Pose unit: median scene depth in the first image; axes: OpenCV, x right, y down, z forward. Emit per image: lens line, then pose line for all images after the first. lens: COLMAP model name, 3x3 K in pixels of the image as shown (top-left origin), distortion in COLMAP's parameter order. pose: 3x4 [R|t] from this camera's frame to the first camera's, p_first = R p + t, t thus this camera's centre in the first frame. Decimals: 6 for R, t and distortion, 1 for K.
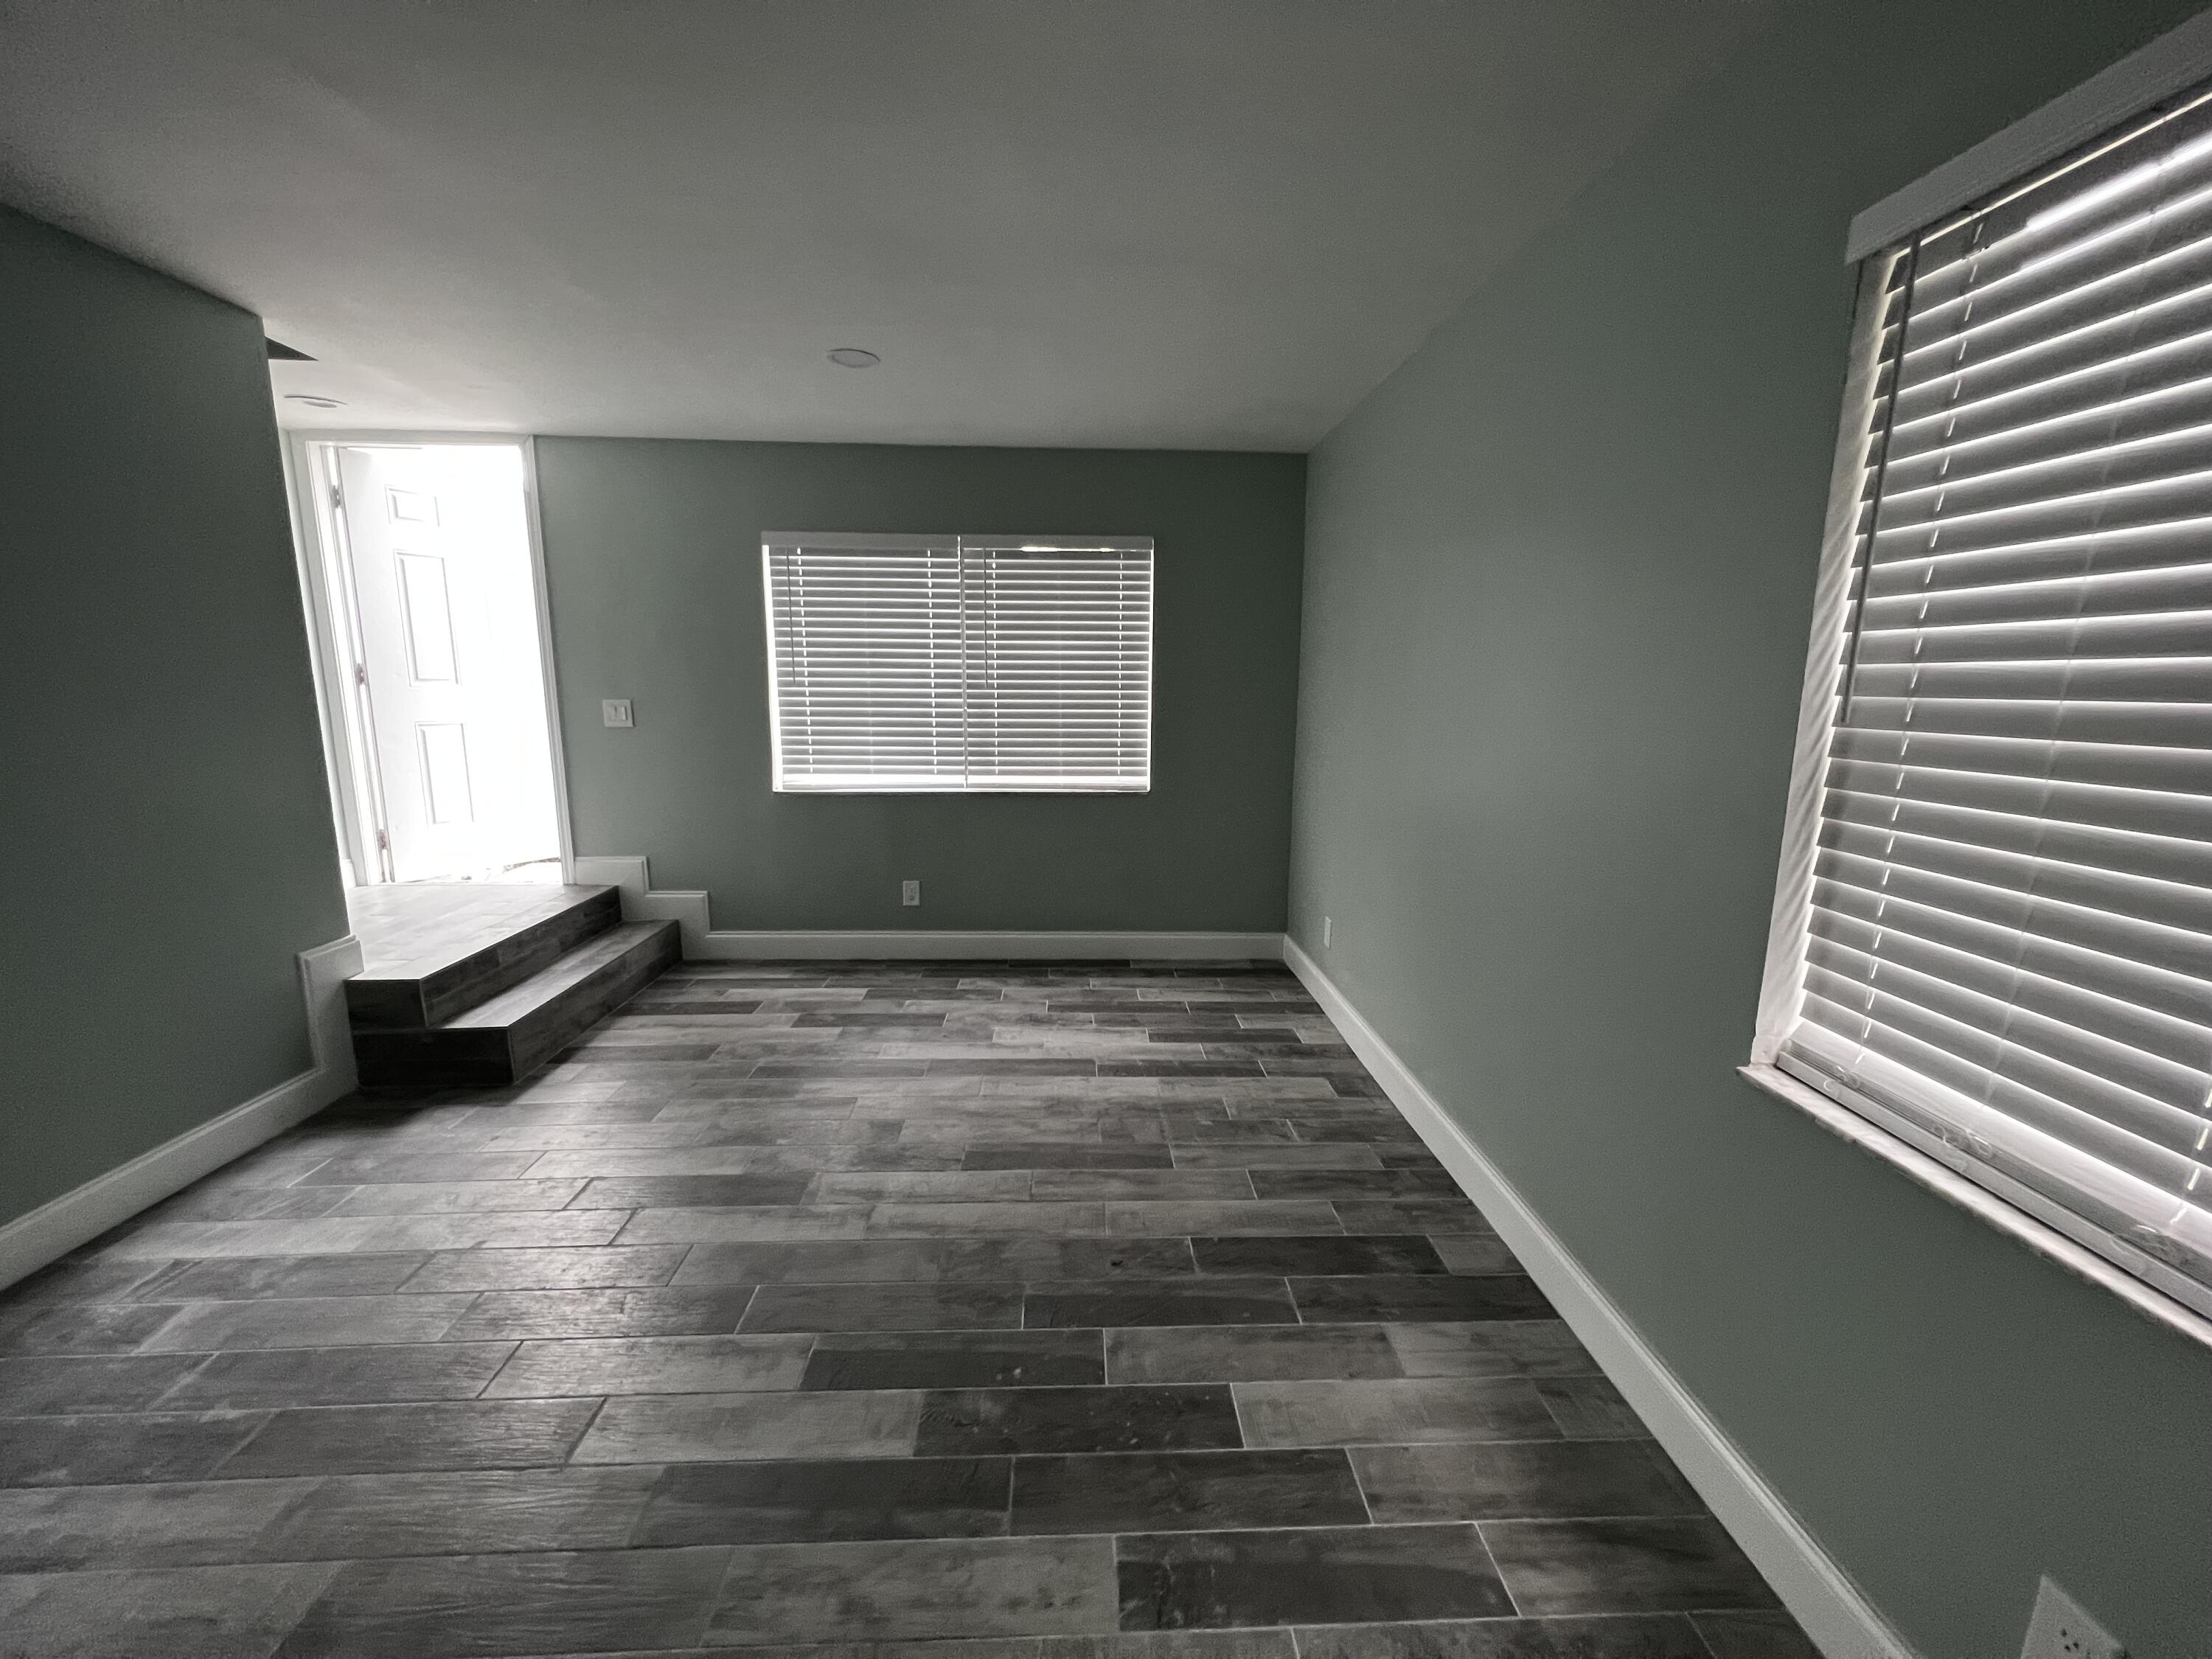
lens RADIAL K [[872.7, 0, 1110.0], [0, 872.7, 827.8], [0, 0, 1]] dist [-0.002152, -0.000459]
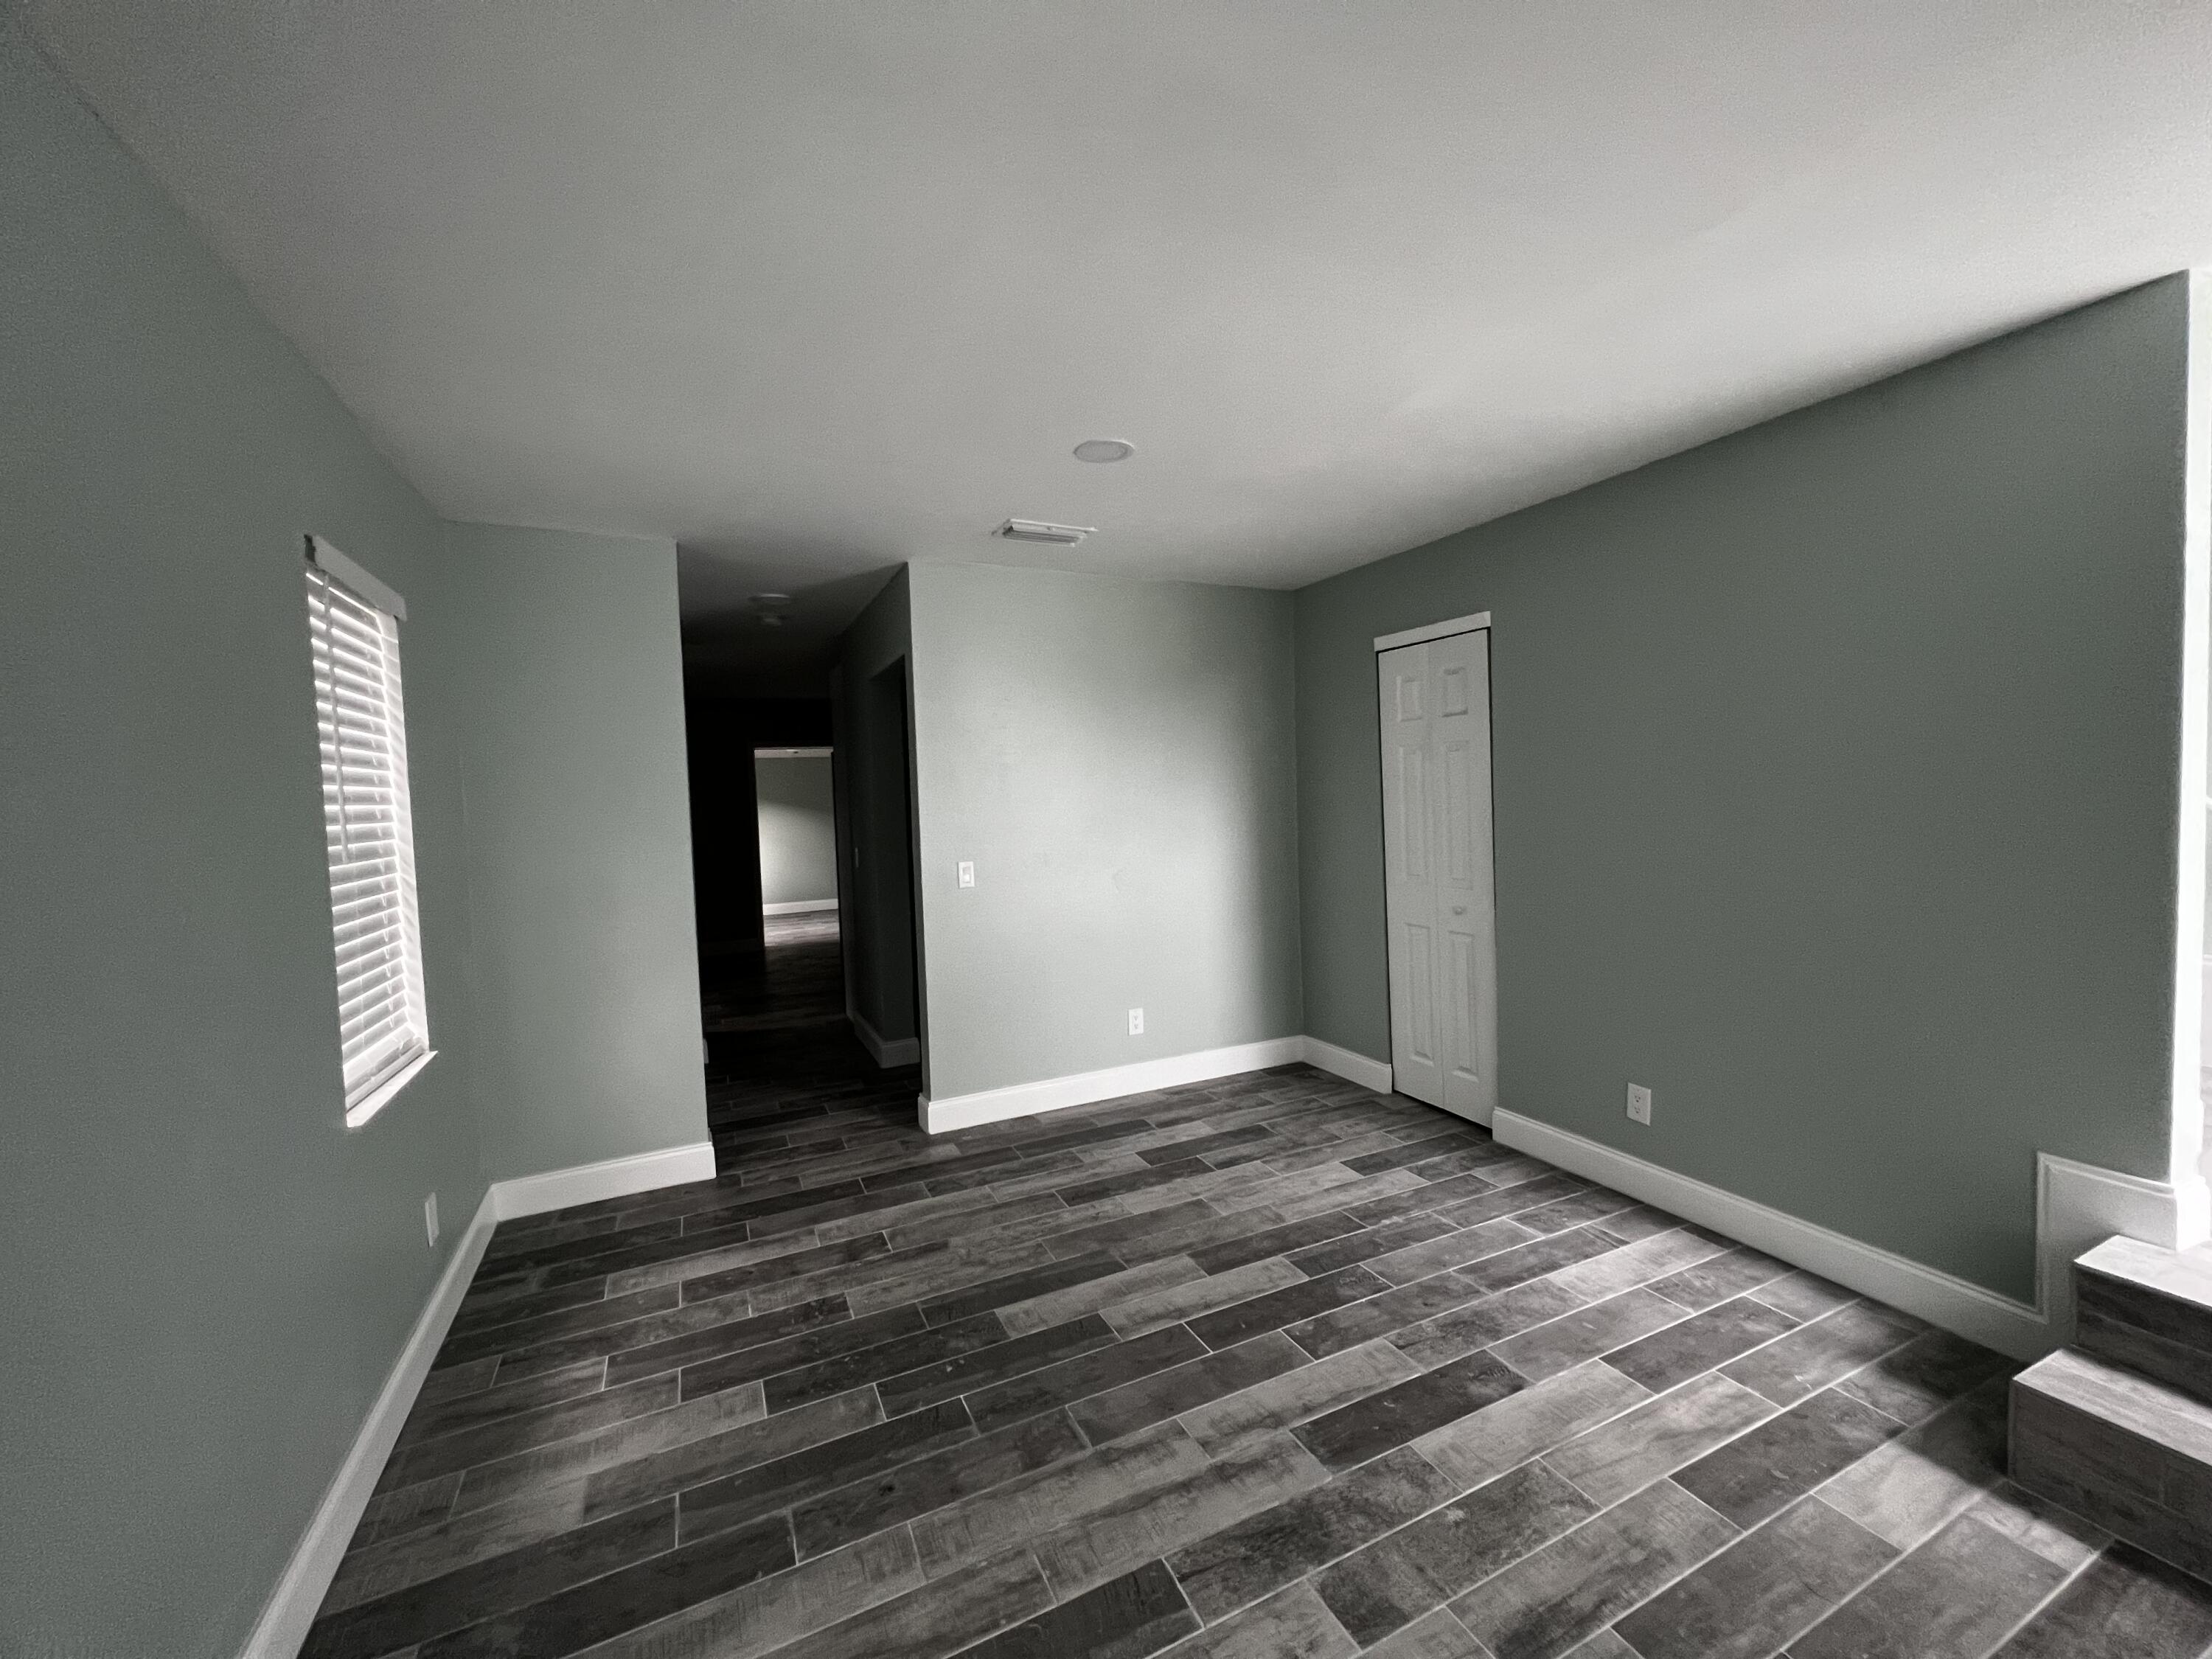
lens RADIAL K [[872.7, 0, 1107.0], [0, 872.7, 830.4], [0, 0, 1]] dist [-0.002152, -0.000459]
pose [[-0.920681, 0.039855, -0.388277, 0.125543], [-0.040156, 0.979822, 0.195795, -0.344182], [0.388245, 0.195856, -0.900503, 1.855881]]
